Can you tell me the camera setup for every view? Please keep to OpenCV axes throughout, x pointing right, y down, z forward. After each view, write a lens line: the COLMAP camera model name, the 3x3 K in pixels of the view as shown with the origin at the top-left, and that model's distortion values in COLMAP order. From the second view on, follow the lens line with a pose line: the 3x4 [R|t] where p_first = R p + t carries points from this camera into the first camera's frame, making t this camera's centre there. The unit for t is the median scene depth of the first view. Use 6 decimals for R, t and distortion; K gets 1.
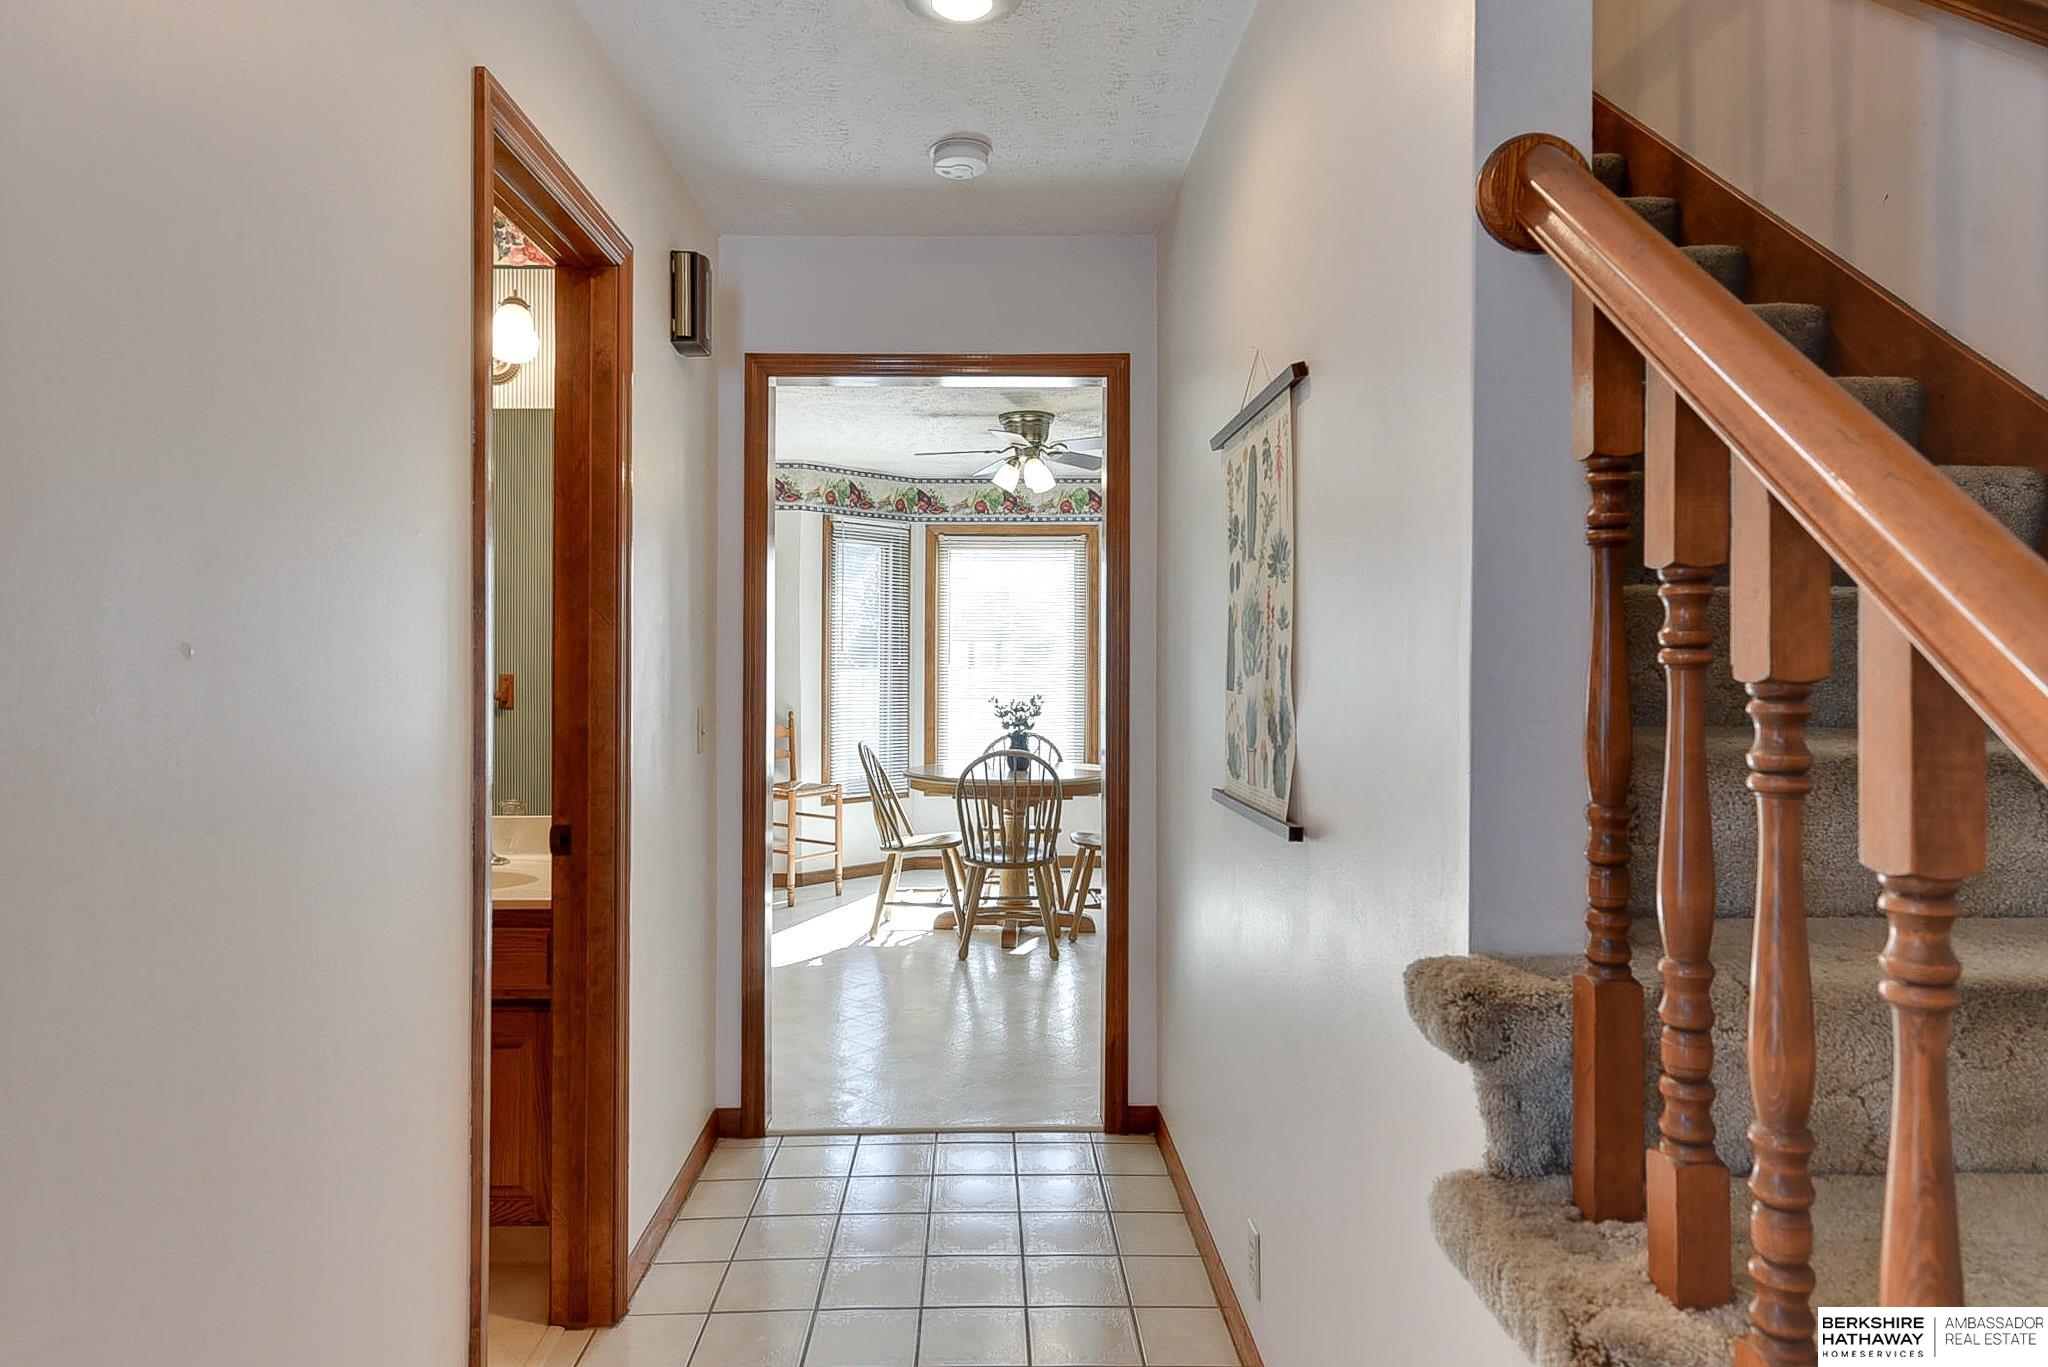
lens RADIAL K [[1244.2, 0, 1022.7], [0, 1244.2, 676.4], [0, 0, 1]] dist [0.015355, -0.000744]
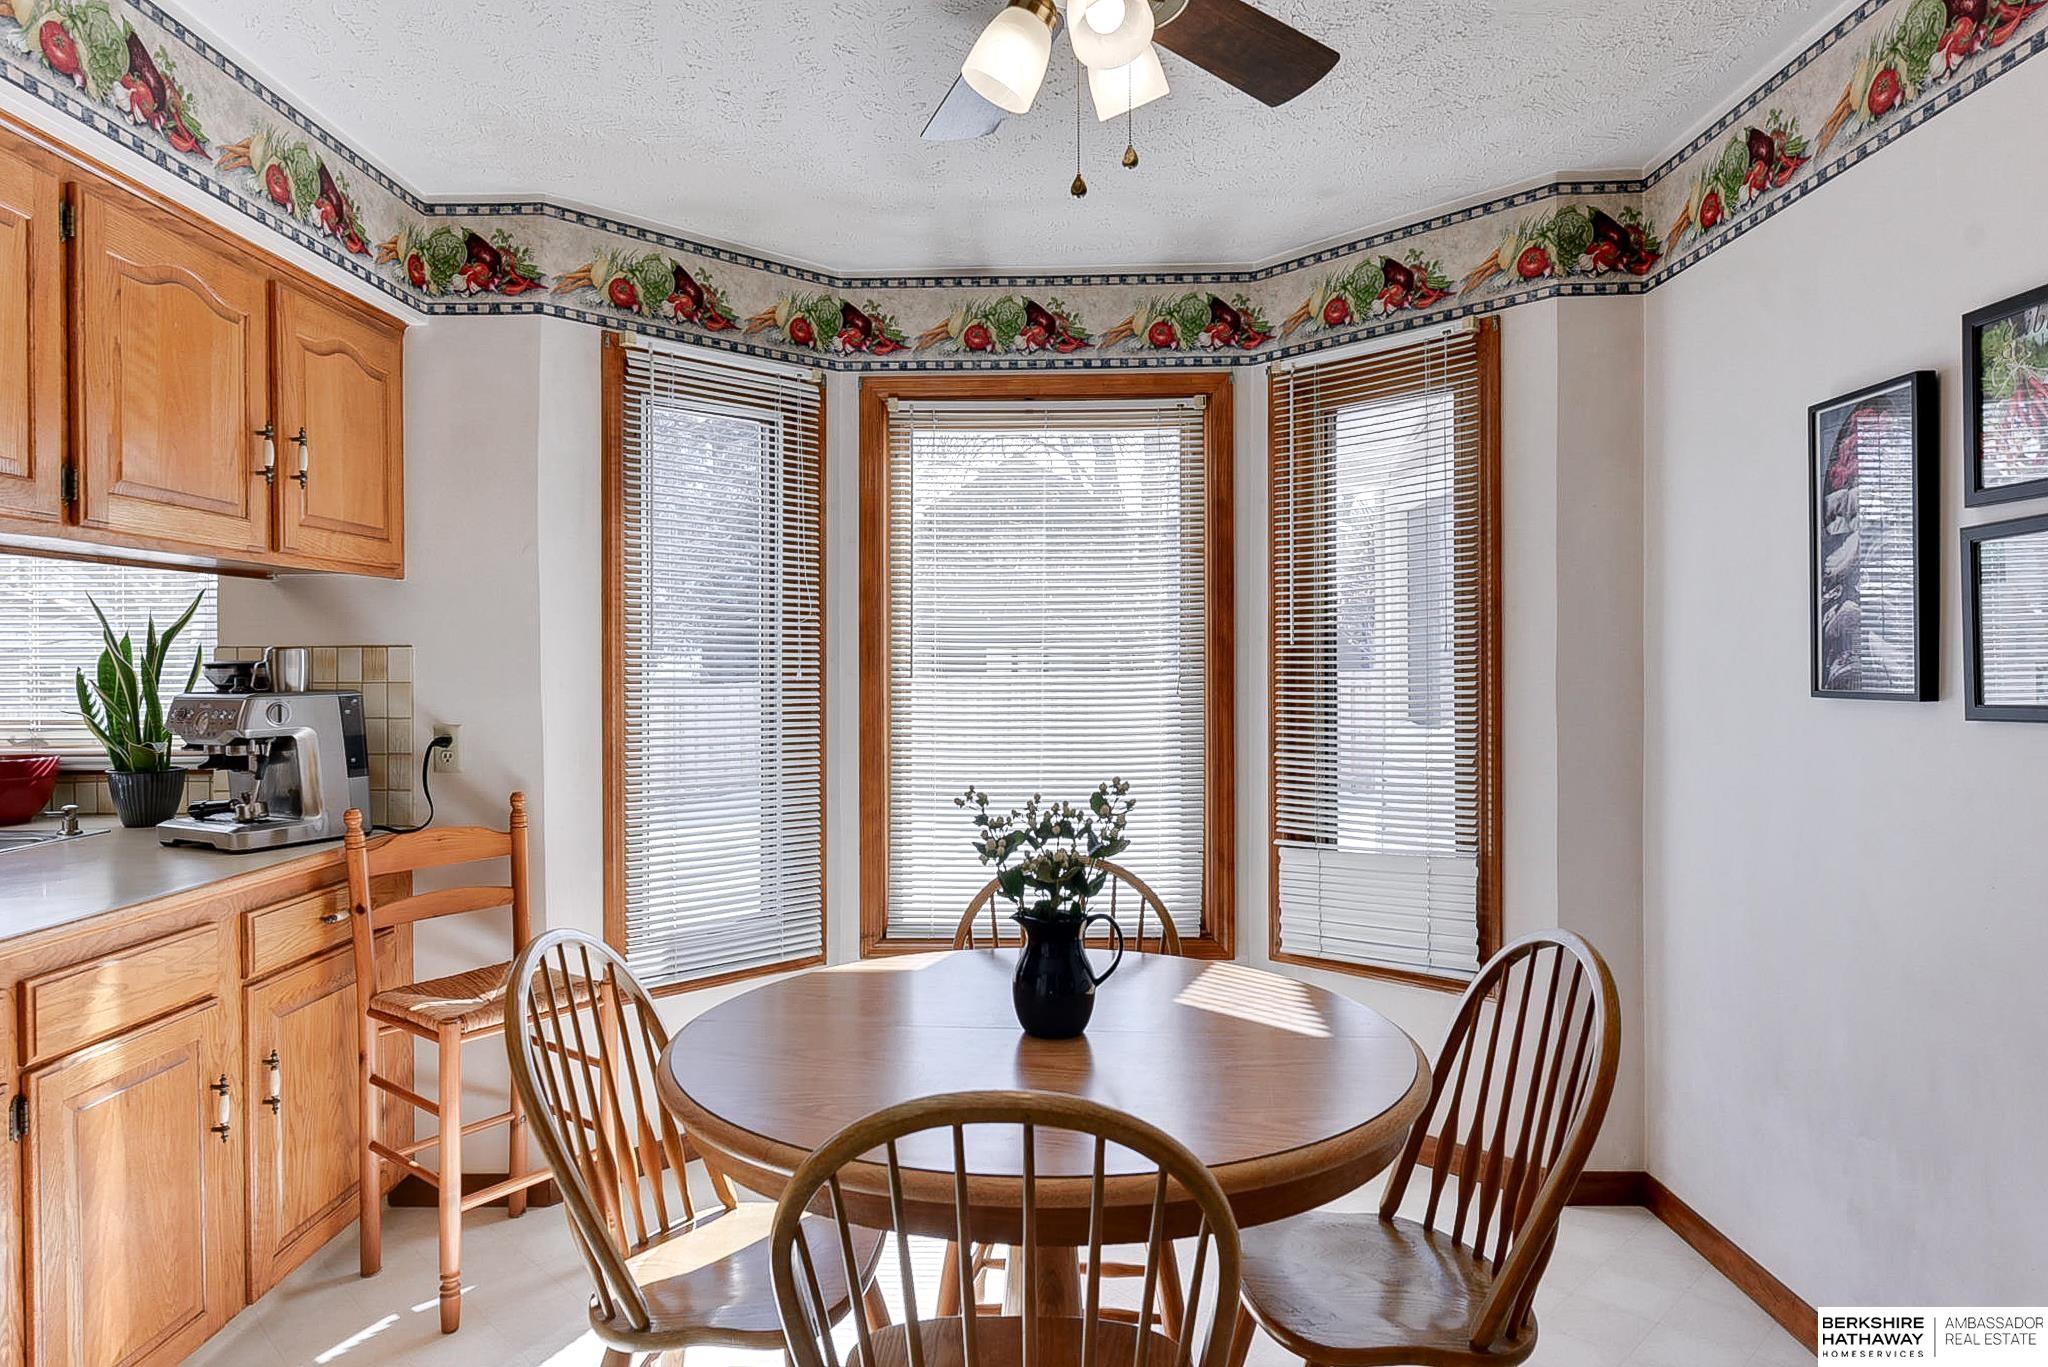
lens RADIAL K [[1244.2, 0, 1022.9], [0, 1244.2, 679.3], [0, 0, 1]] dist [0.015355, -0.000744]
pose [[0.999117, -0.006583, -0.041485, 0.001714], [0.006515, 0.999977, -0.001782, -0.007769], [0.041496, 0.001511, 0.999138, 0.552615]]
